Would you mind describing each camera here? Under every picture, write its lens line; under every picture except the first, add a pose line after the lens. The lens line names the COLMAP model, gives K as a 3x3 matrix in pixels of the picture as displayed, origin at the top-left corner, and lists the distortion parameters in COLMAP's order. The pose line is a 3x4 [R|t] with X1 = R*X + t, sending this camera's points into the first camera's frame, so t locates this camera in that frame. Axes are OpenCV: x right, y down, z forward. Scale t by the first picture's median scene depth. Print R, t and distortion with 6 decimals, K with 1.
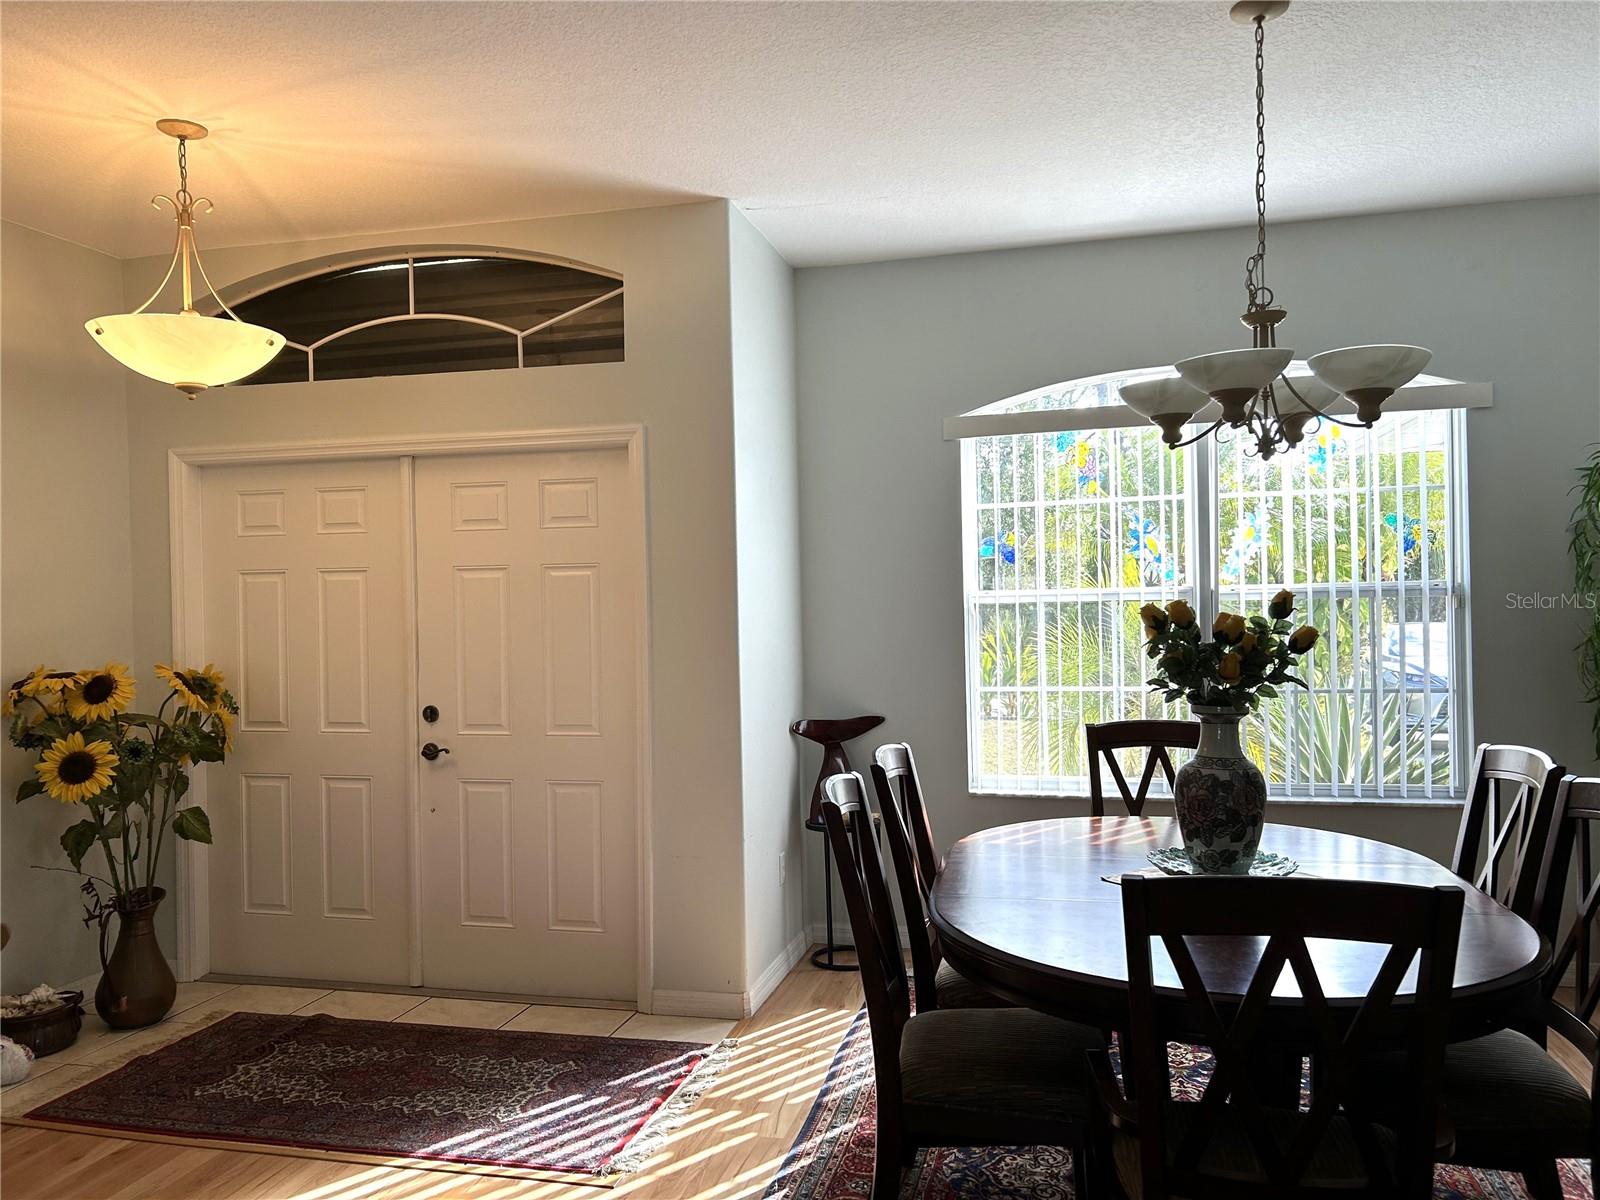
lens RADIAL K [[1208.3, 0, 798.6], [0, 1208.3, 592.8], [0, 0, 1]] dist [0.052803, -0.061218]
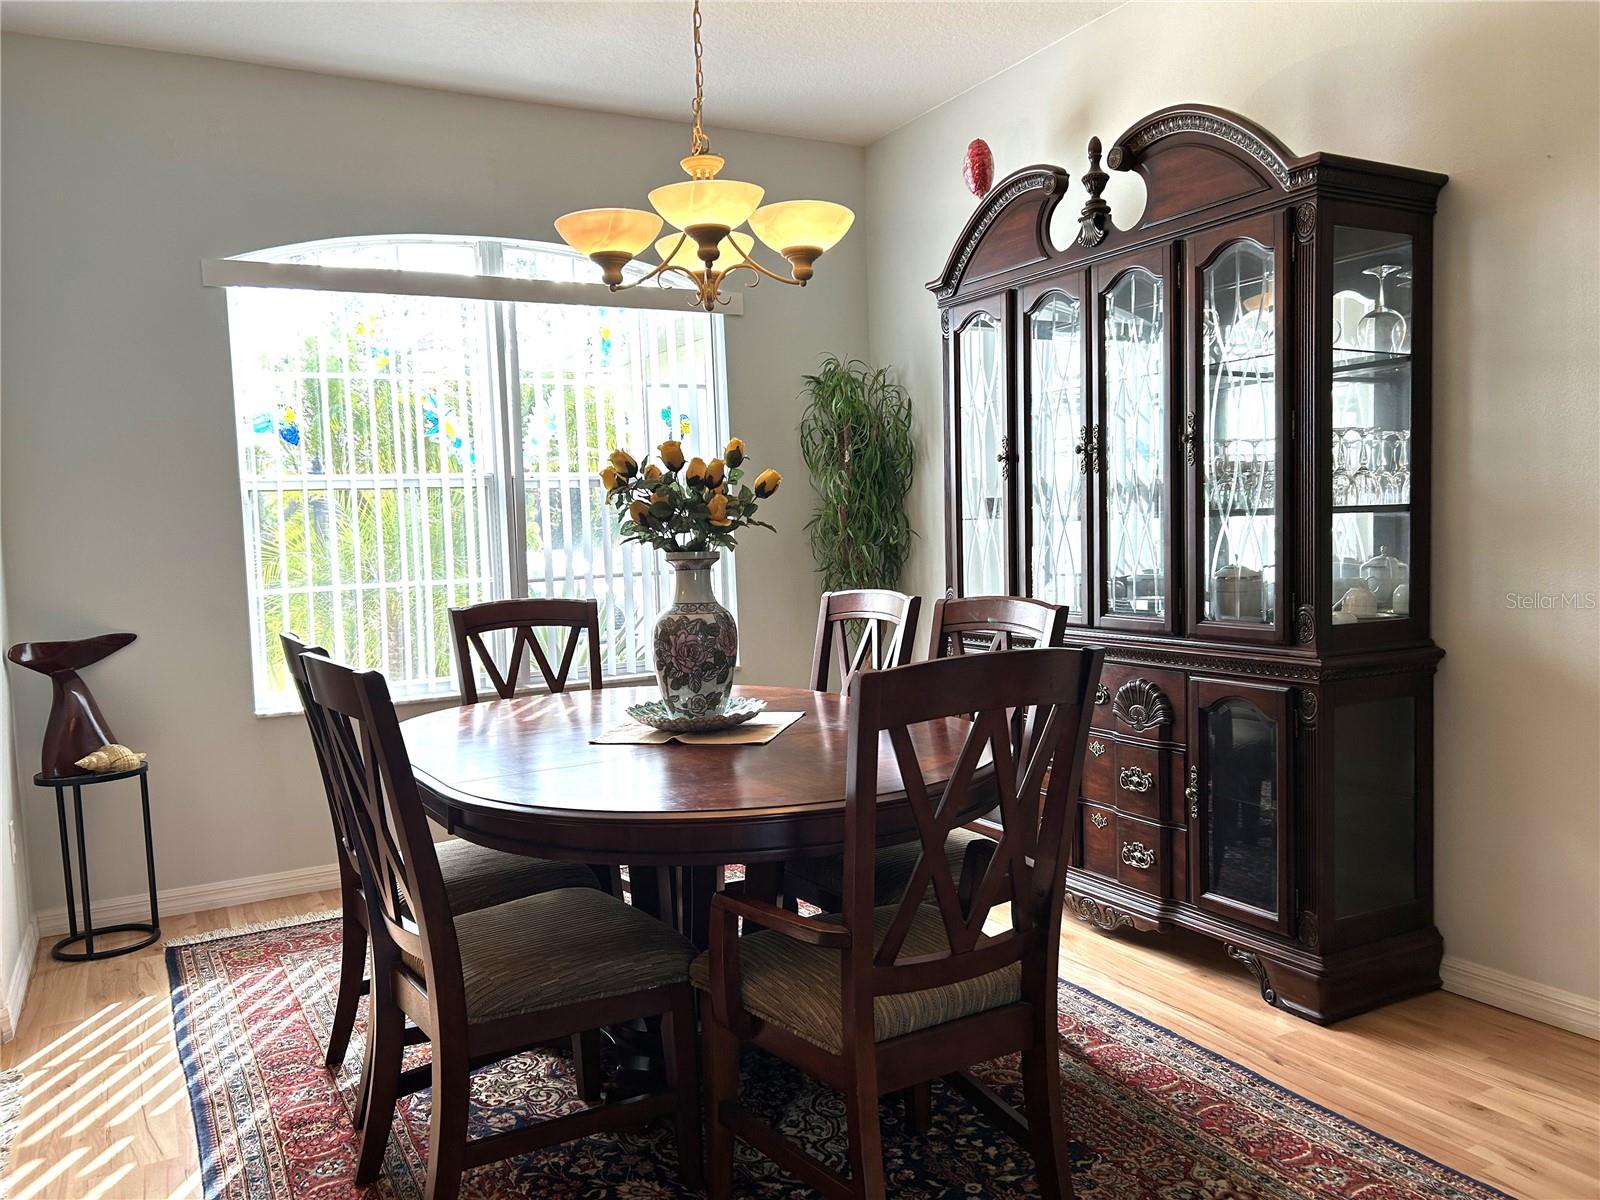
lens RADIAL K [[1208.3, 0, 798.6], [0, 1208.3, 592.8], [0, 0, 1]] dist [0.052803, -0.061218]
pose [[0.736165, -0.044884, 0.675312, -0.205218], [0.017027, 0.998711, 0.047818, 0.065413], [-0.676588, -0.023703, 0.735980, 0.177749]]
